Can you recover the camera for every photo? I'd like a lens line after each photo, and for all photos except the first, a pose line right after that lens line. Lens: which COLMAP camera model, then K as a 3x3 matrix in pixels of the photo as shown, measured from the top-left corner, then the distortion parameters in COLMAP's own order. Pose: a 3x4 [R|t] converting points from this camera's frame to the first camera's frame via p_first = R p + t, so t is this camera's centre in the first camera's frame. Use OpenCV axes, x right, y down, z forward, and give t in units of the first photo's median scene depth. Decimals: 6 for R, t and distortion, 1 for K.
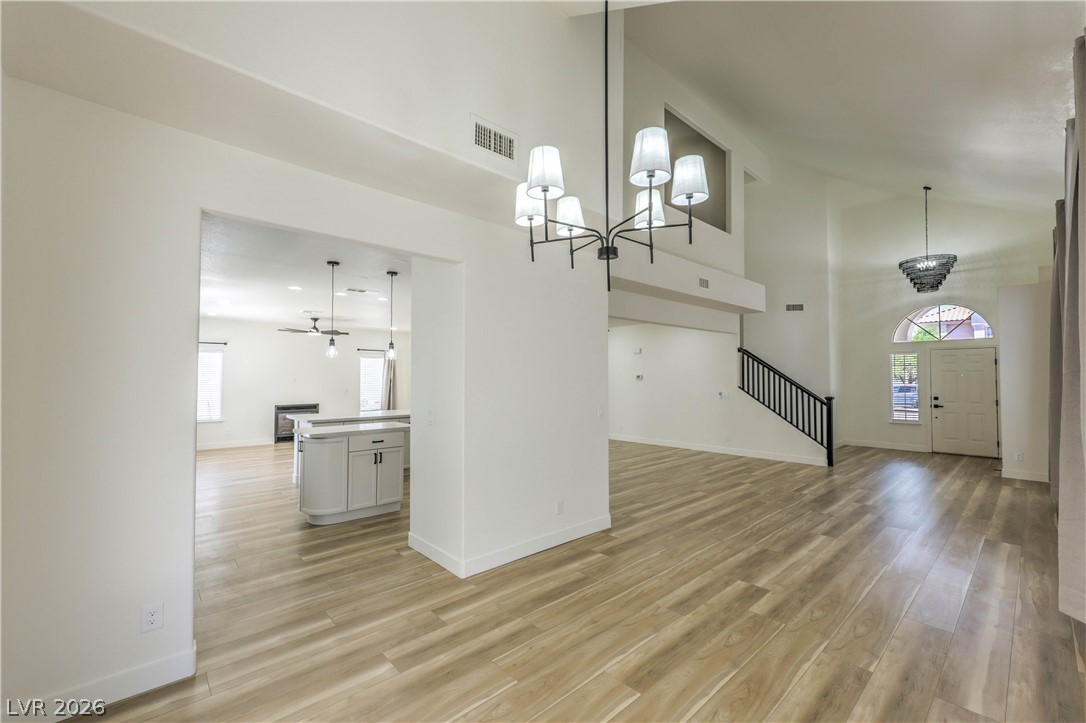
lens RADIAL K [[444.8, 0, 548.2], [0, 444.8, 362.5], [0, 0, 1]] dist [0.008719, -0.000641]
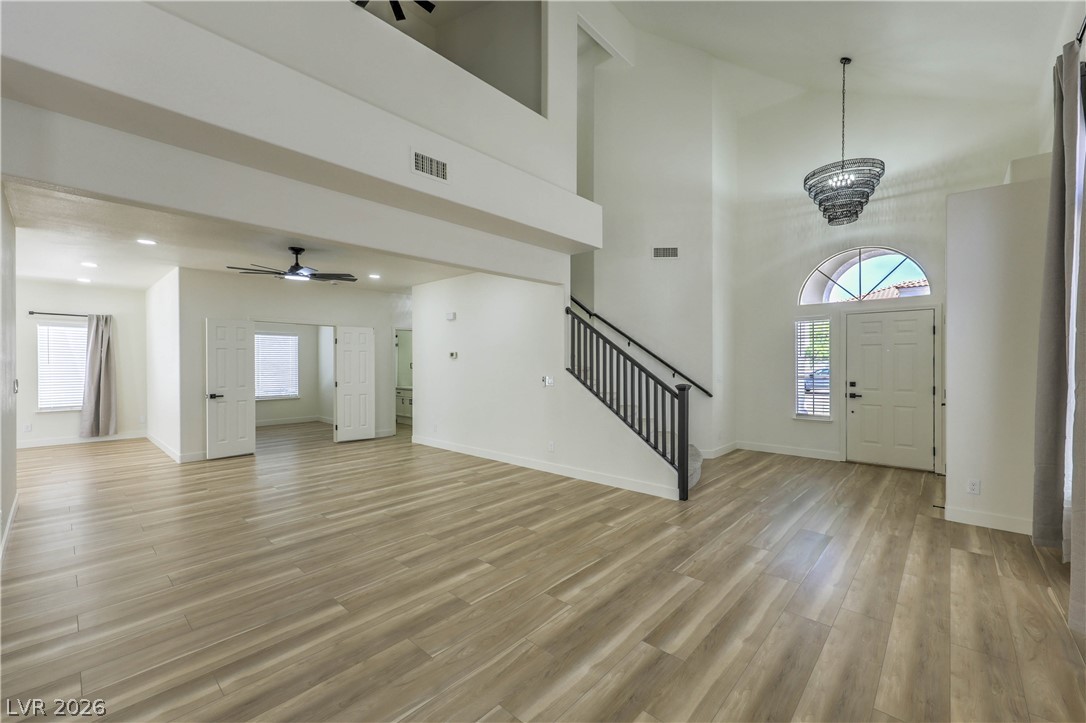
lens RADIAL K [[444.8, 0, 551.7], [0, 444.8, 358.6], [0, 0, 1]] dist [0.008719, -0.000641]
pose [[0.995099, -0.000945, 0.098877, 0.358156], [-0.001932, 0.999578, 0.028994, 0.022753], [-0.098862, -0.029043, 0.994677, 0.384906]]
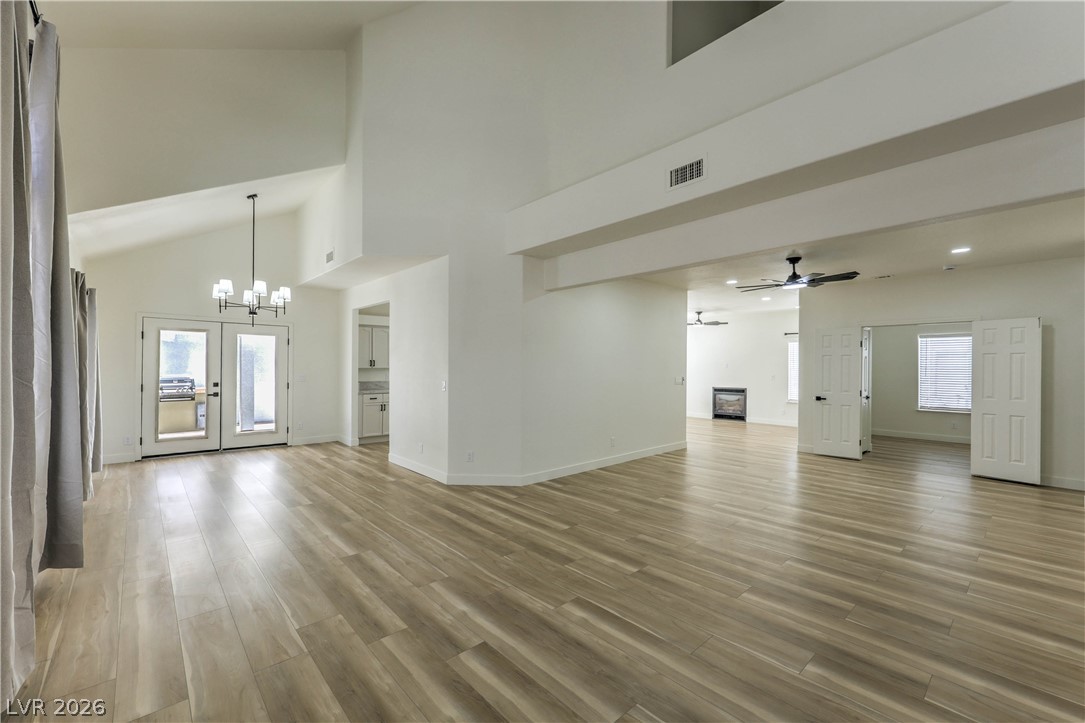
lens RADIAL K [[444.4, 0, 549.8], [0, 444.4, 368.4], [0, 0, 1]] dist [0.008719, -0.000641]
pose [[0.000257, 0.004366, -0.999990, 0.714826], [0.032004, 0.999478, 0.004372, 0.032688], [0.999488, -0.032005, 0.000117, 0.689641]]
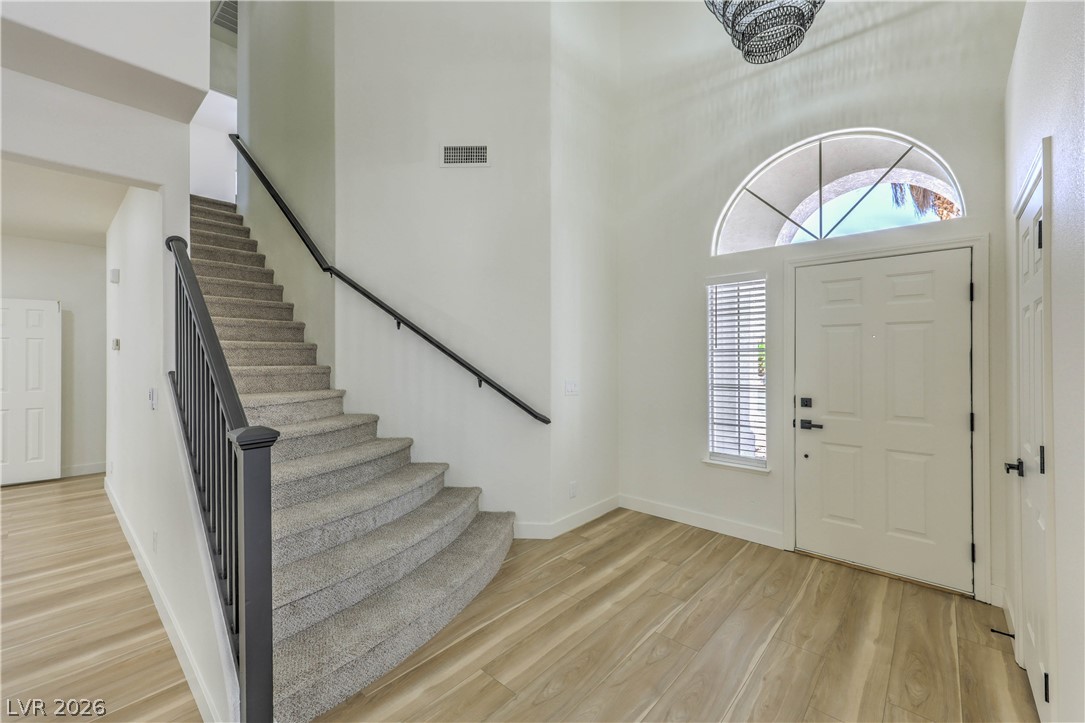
lens RADIAL K [[444.4, 0, 548.1], [0, 444.4, 347.8], [0, 0, 1]] dist [0.008719, -0.000641]
pose [[0.994652, 0.002094, 0.103264, 0.668515], [-0.004310, 0.999765, 0.021242, 0.031970], [-0.103195, -0.021573, 0.994427, 0.715661]]
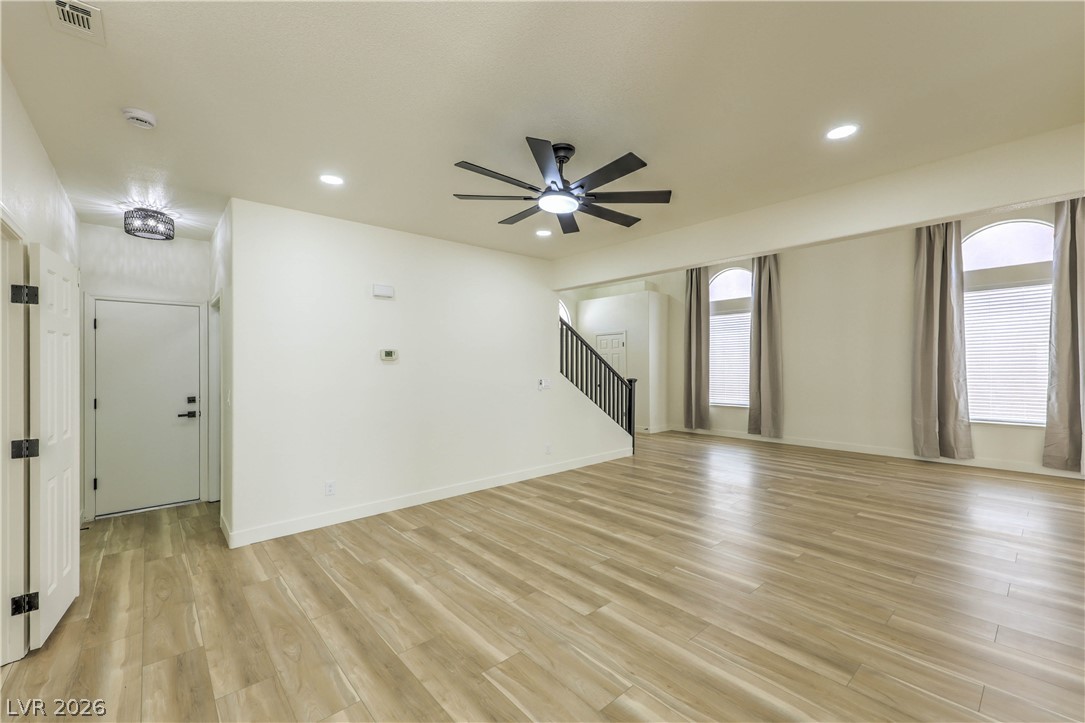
lens RADIAL K [[444.4, 0, 551.1], [0, 444.4, 362.9], [0, 0, 1]] dist [0.008719, -0.000641]
pose [[0.011027, 0.000460, 0.999939, -0.262971], [-0.027494, 0.999622, -0.000156, 0.044075], [-0.999561, -0.027491, 0.011035, 1.048543]]
